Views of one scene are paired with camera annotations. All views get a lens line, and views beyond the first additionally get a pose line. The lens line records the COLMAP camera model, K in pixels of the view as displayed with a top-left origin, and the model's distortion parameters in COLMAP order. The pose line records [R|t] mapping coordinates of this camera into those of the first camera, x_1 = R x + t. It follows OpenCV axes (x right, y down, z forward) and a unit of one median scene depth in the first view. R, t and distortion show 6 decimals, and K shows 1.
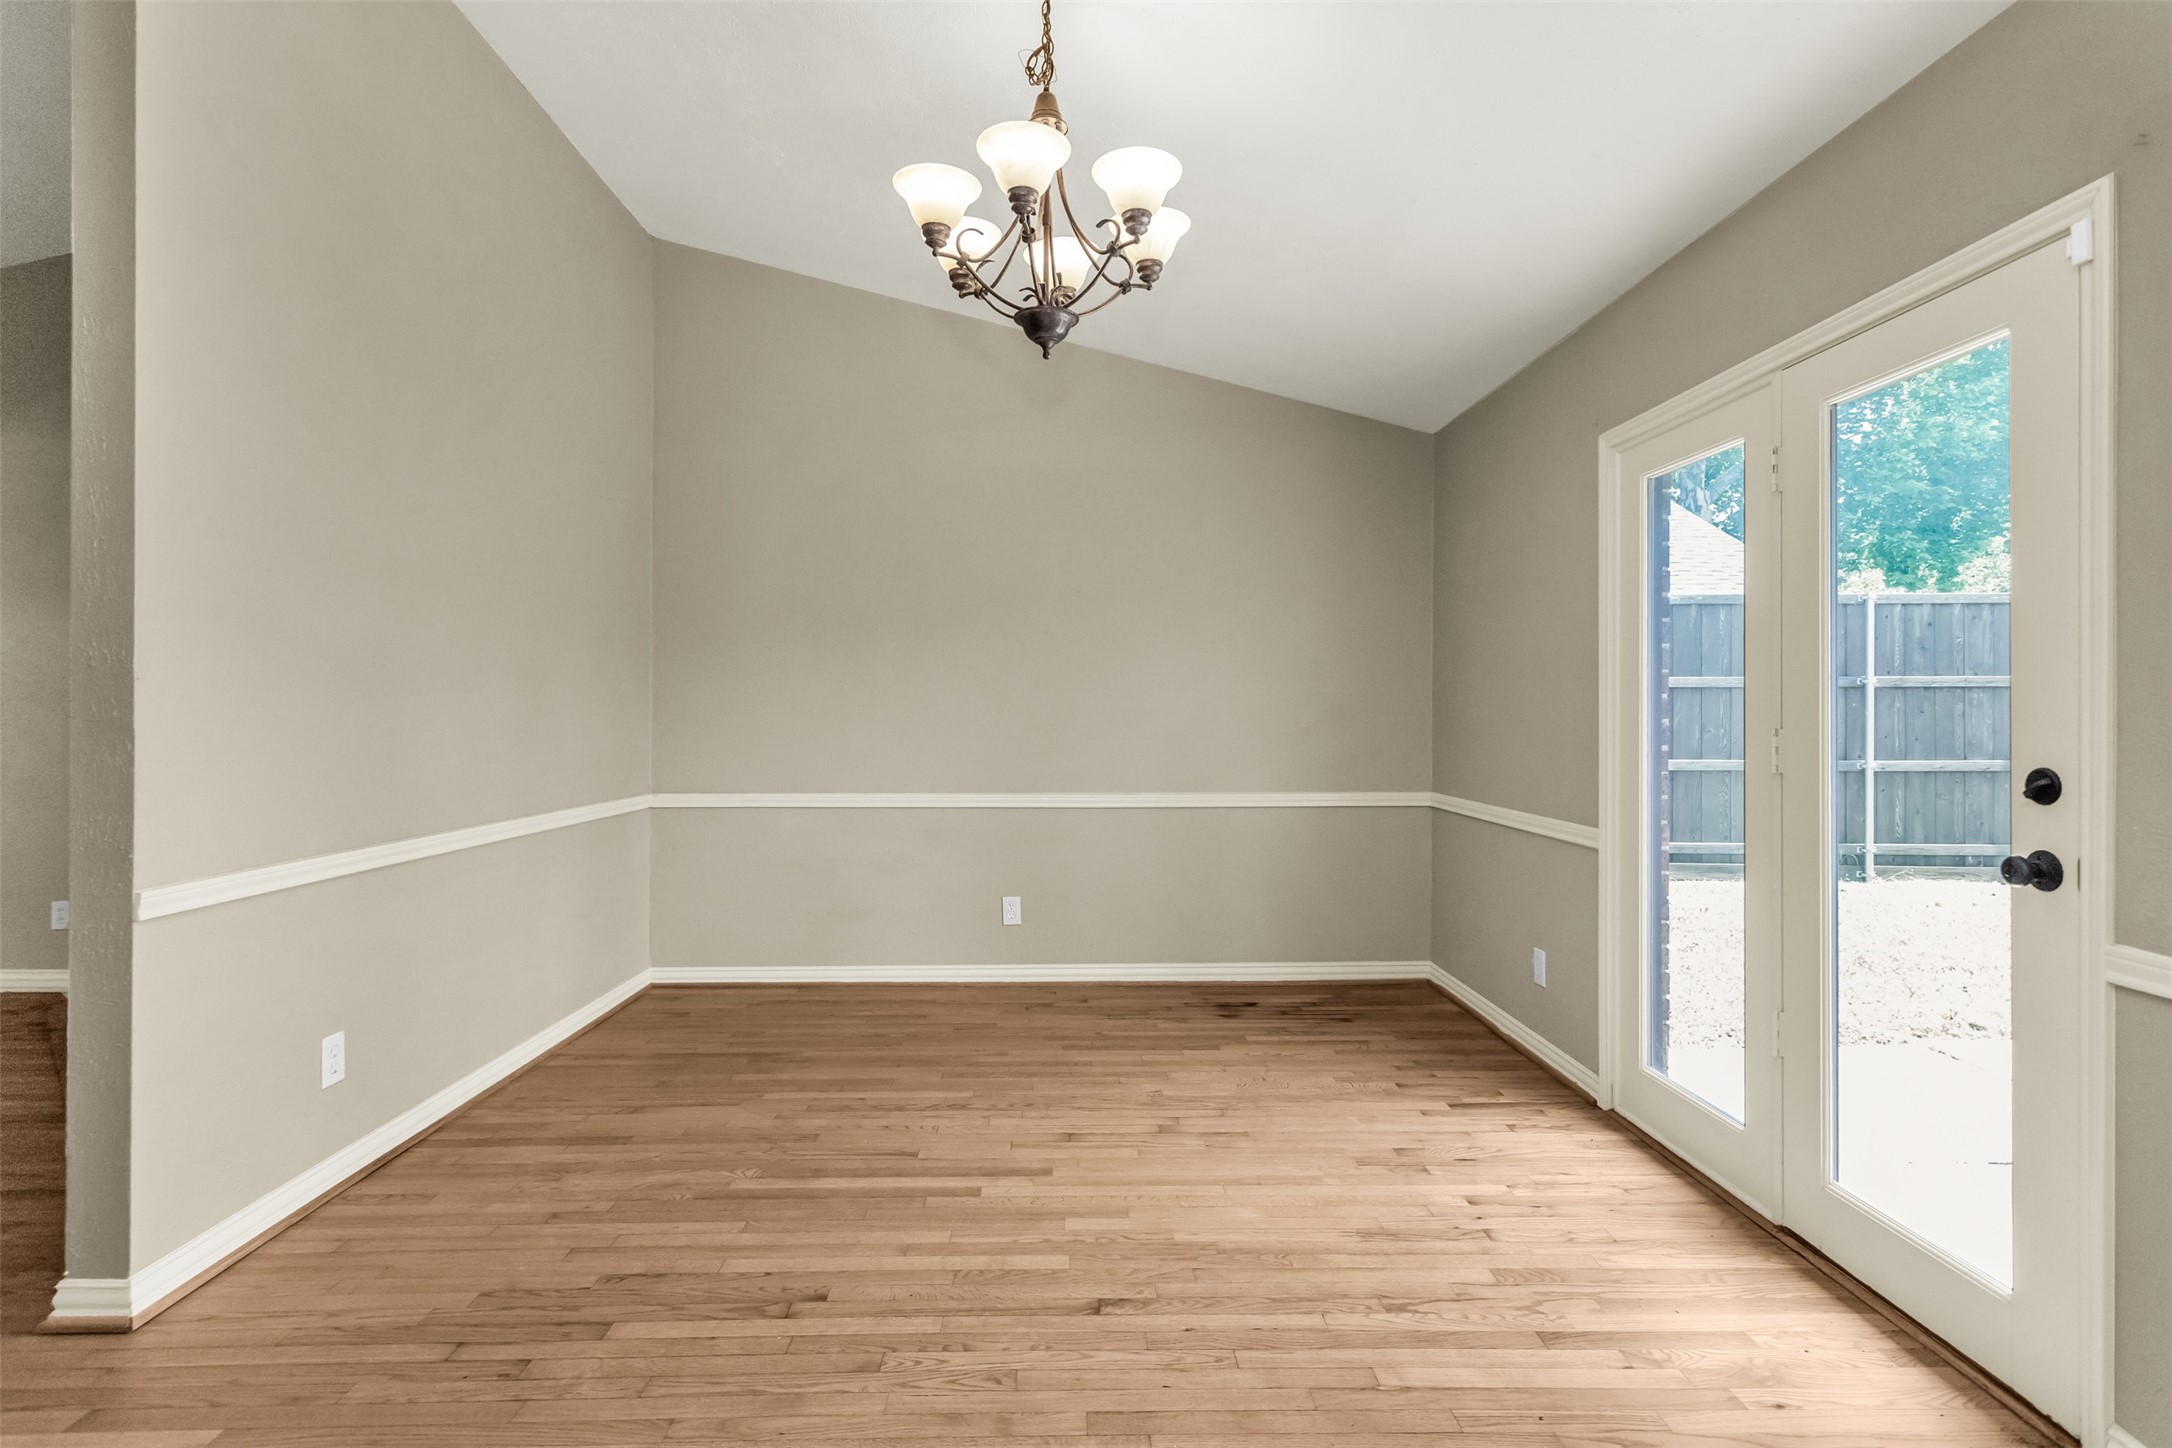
lens RADIAL K [[1062.2, 0, 1087.2], [0, 1062.2, 714.4], [0, 0, 1]] dist [-0.001364, 0.001331]
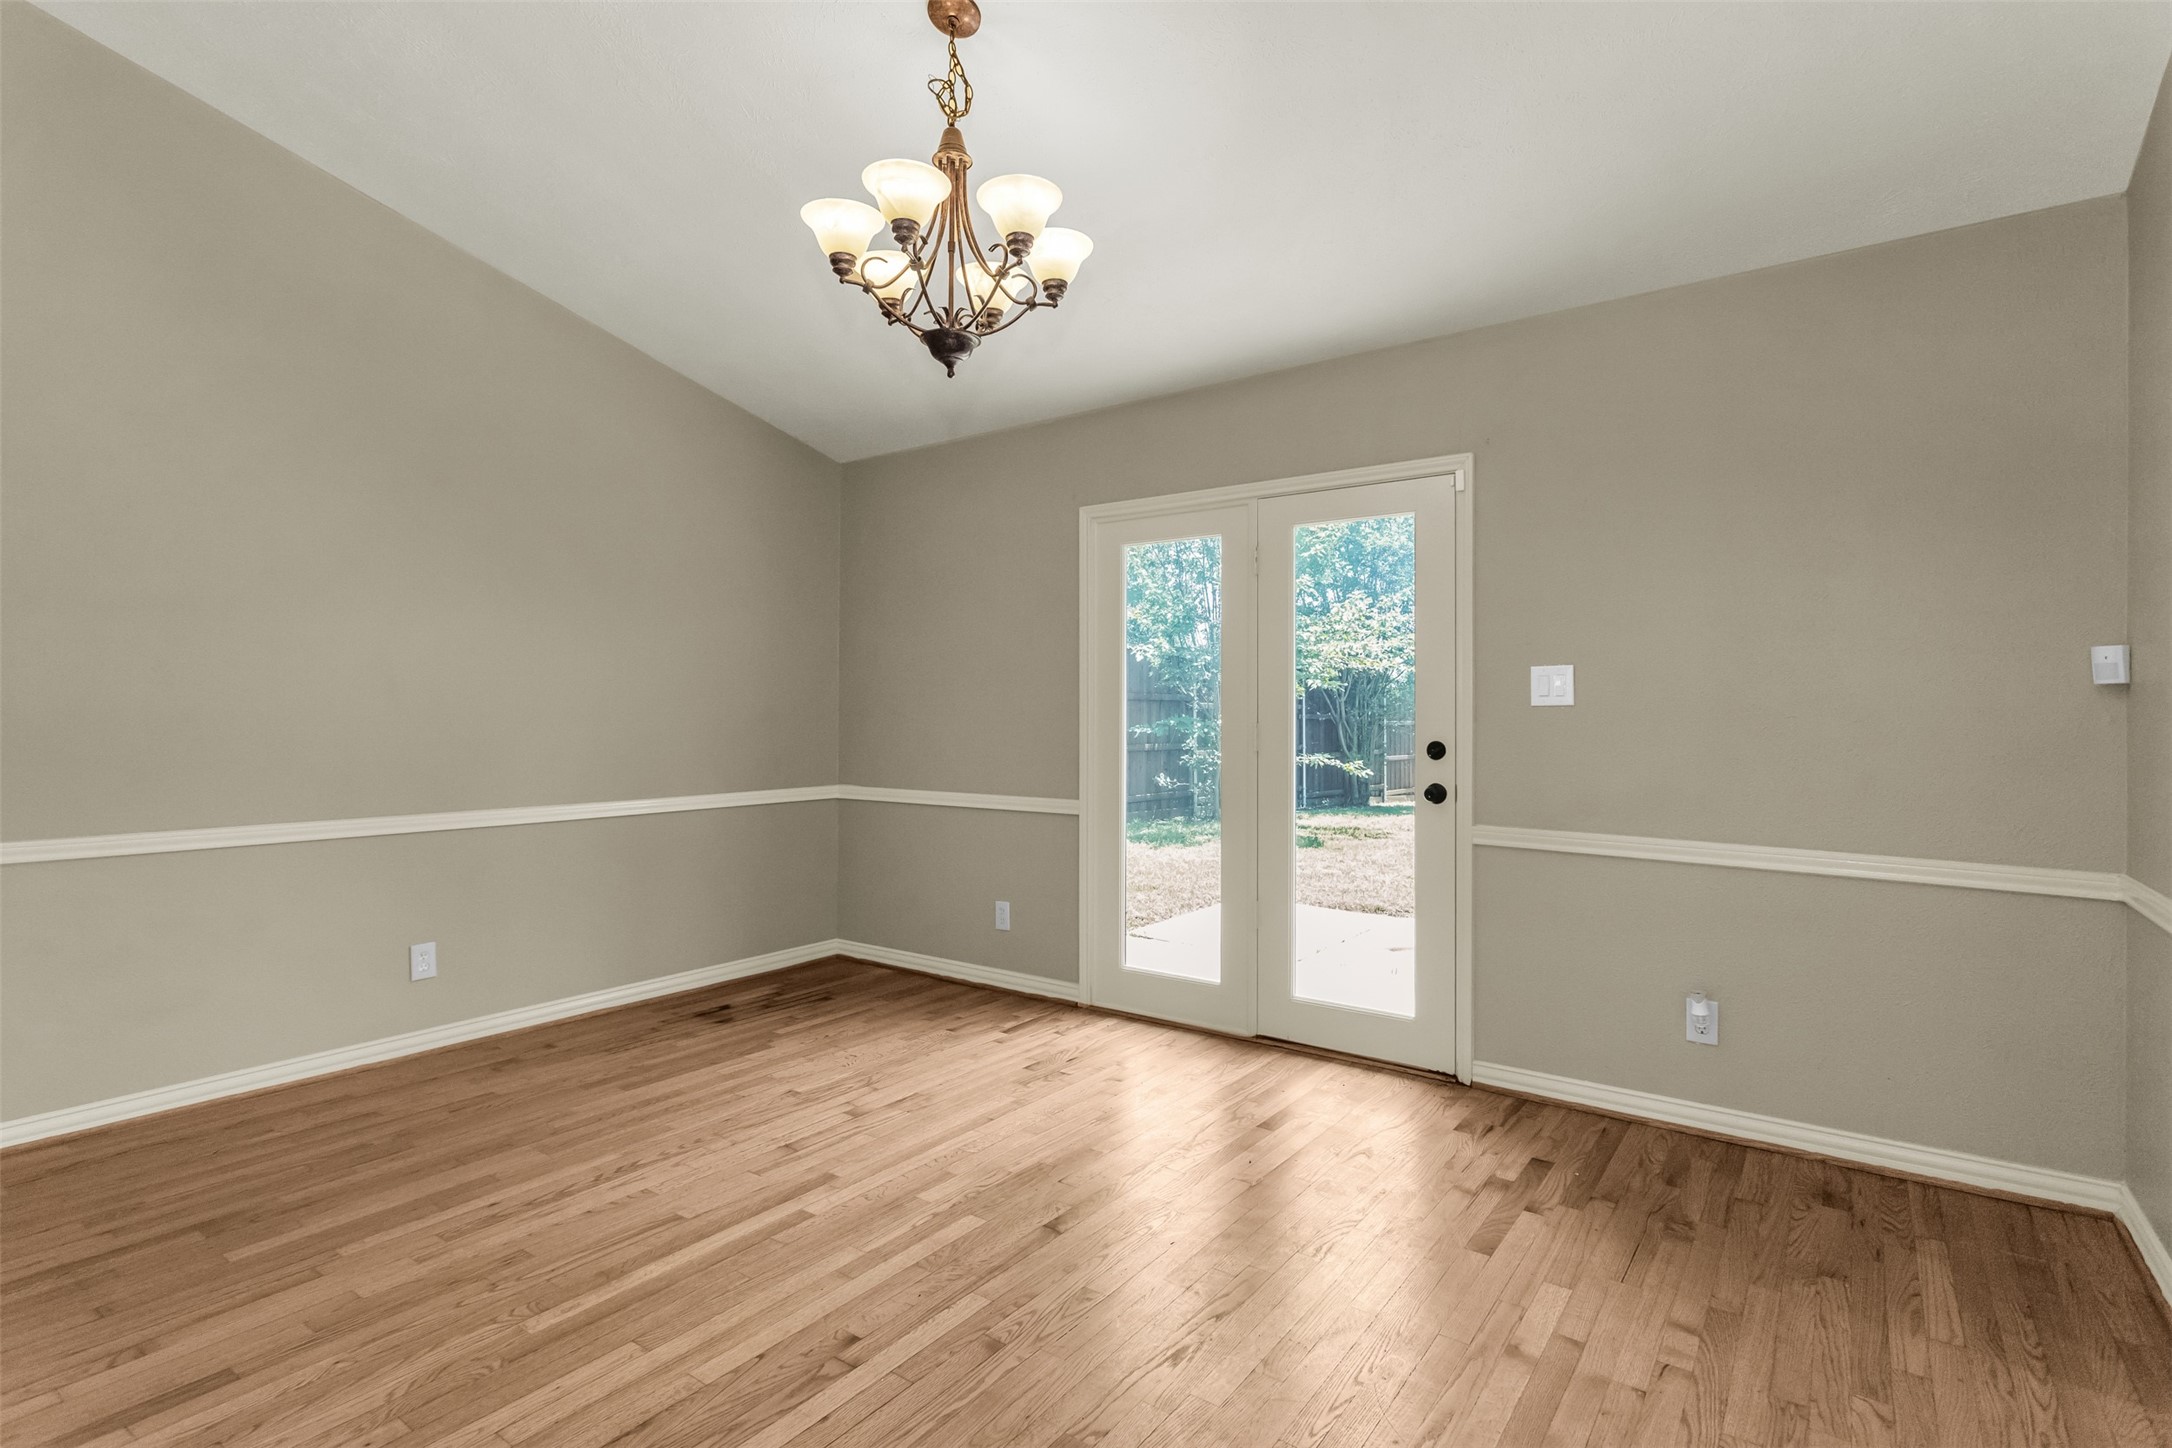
lens RADIAL K [[1050.0, 0, 1086.3], [0, 1050.0, 713.1], [0, 0, 1]] dist [-0.001853, 0.001813]
pose [[0.607094, 0.003284, 0.794623, -0.645474], [0.000247, 0.999991, -0.004321, 0.004141], [-0.794630, 0.002819, 0.607088, 0.209288]]
